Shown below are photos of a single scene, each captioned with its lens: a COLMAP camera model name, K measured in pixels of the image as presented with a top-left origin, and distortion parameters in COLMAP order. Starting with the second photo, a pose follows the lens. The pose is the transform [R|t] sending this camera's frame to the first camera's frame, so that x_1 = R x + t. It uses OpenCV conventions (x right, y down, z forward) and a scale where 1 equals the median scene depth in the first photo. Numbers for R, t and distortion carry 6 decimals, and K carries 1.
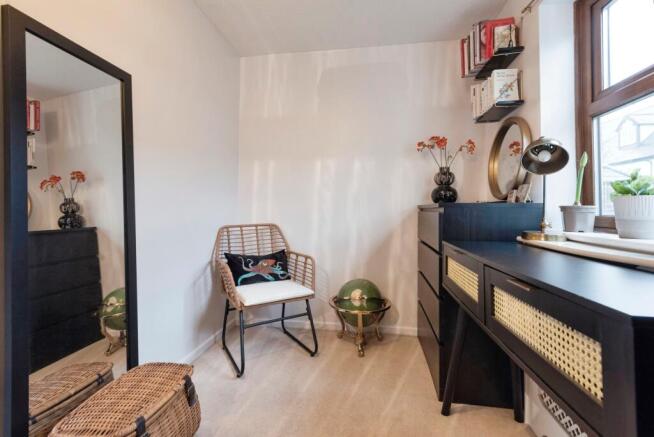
lens RADIAL K [[290.7, 0, 327.3], [0, 290.7, 201.5], [0, 0, 1]] dist [0.002228, -0.012459]
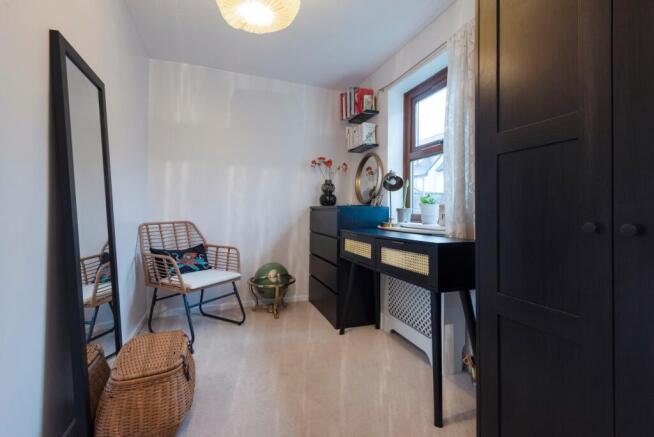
lens RADIAL K [[290.7, 0, 327.3], [0, 290.7, 201.5], [0, 0, 1]] dist [0.002228, -0.012459]
pose [[0.866365, 0.023815, 0.498842, -0.336280], [-0.024729, 0.999683, -0.004778, -0.005999], [-0.498798, -0.008197, 0.866680, -0.254379]]
